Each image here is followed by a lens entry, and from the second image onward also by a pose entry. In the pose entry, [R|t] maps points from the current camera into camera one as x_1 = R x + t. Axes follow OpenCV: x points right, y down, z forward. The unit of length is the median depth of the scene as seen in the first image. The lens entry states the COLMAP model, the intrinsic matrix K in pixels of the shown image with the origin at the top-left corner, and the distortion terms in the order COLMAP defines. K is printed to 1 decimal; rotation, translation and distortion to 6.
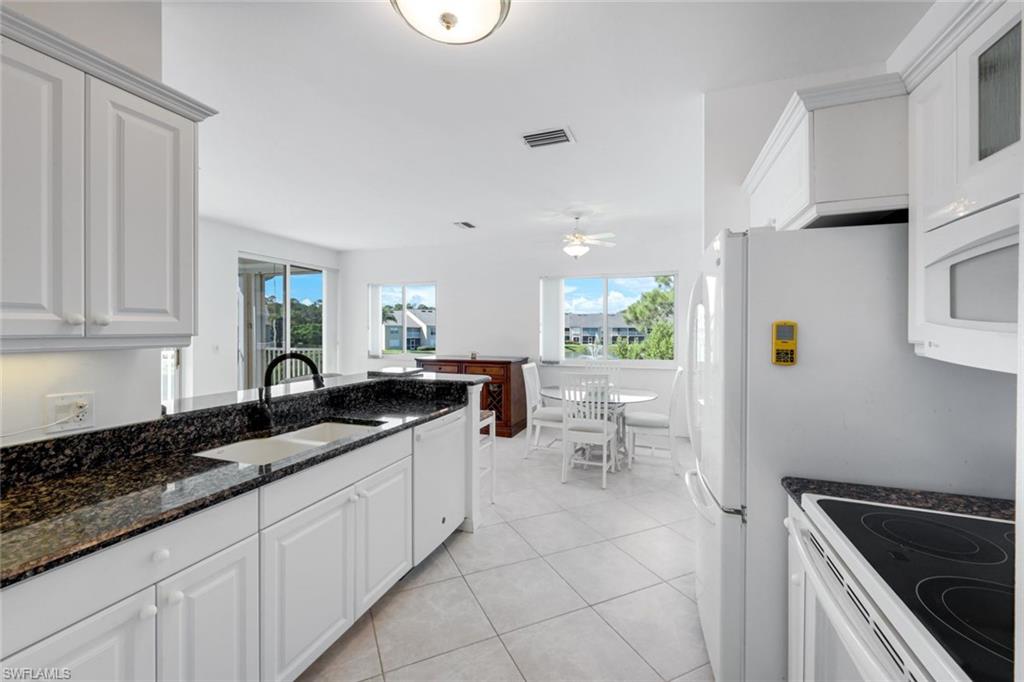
lens RADIAL K [[421.3, 0, 506.7], [0, 421.3, 335.2], [0, 0, 1]] dist [0.001651, 0.000317]
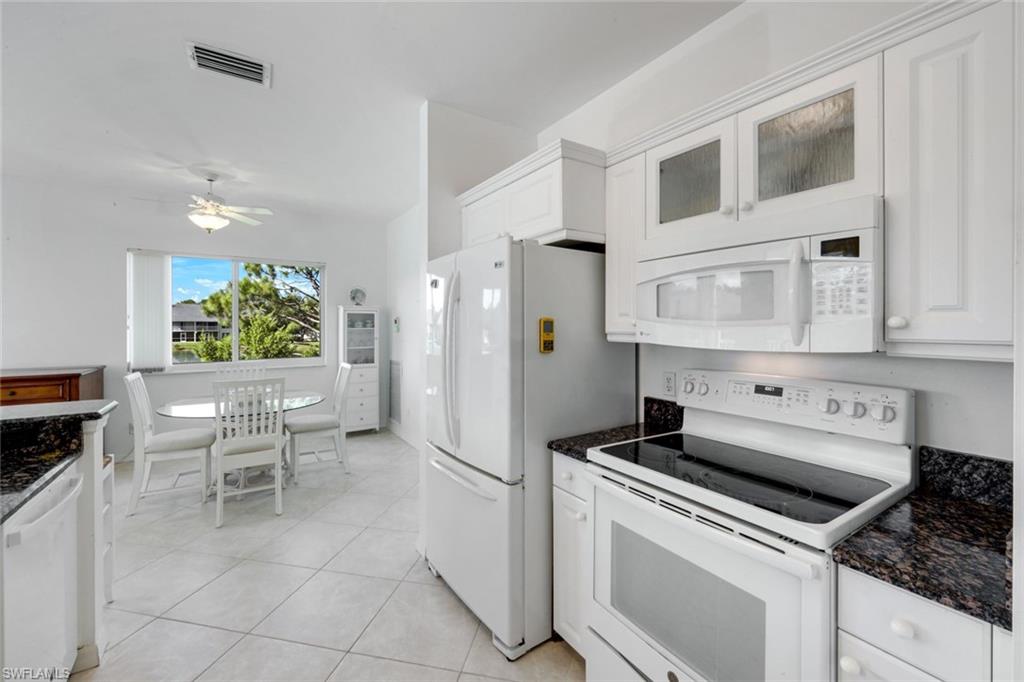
lens RADIAL K [[419.4, 0, 506.6], [0, 419.4, 327.8], [0, 0, 1]] dist [0.000769, -0.000309]
pose [[0.595999, -0.011406, 0.802904, -0.139210], [0.013348, 0.999902, 0.004296, -0.003474], [-0.802874, 0.008157, 0.596092, 0.117509]]
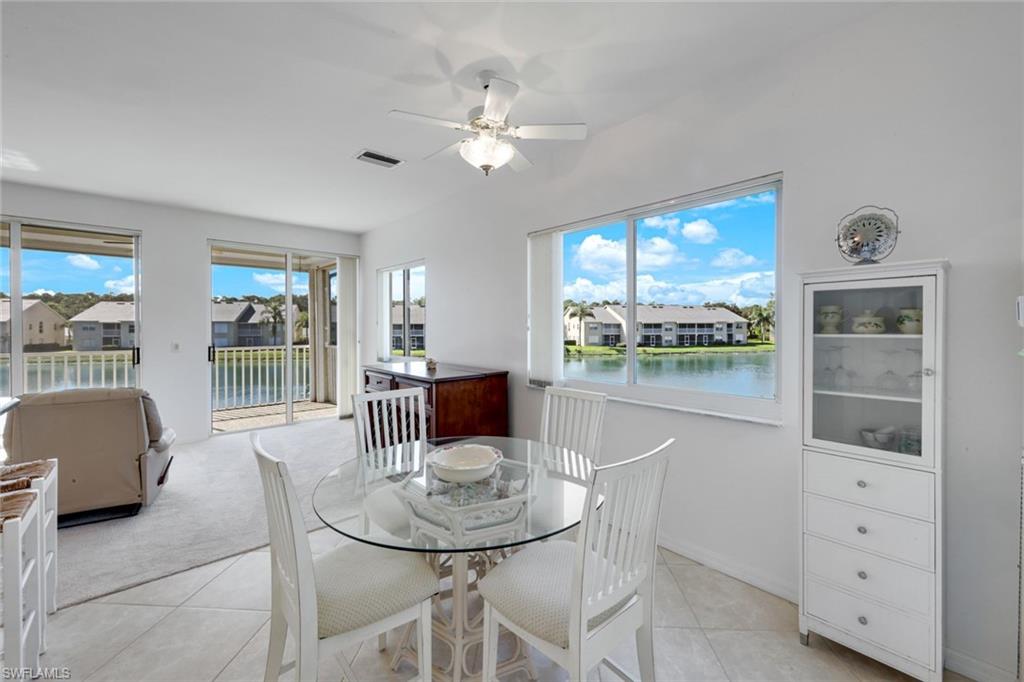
lens RADIAL K [[412.0, 0, 508.4], [0, 412.0, 335.4], [0, 0, 1]] dist [-0.000054, 0.000064]
pose [[0.883294, 0.005034, -0.468793, 0.430354], [-0.000429, 0.999951, 0.009929, -0.006285], [0.468820, -0.008569, 0.883252, 0.649153]]
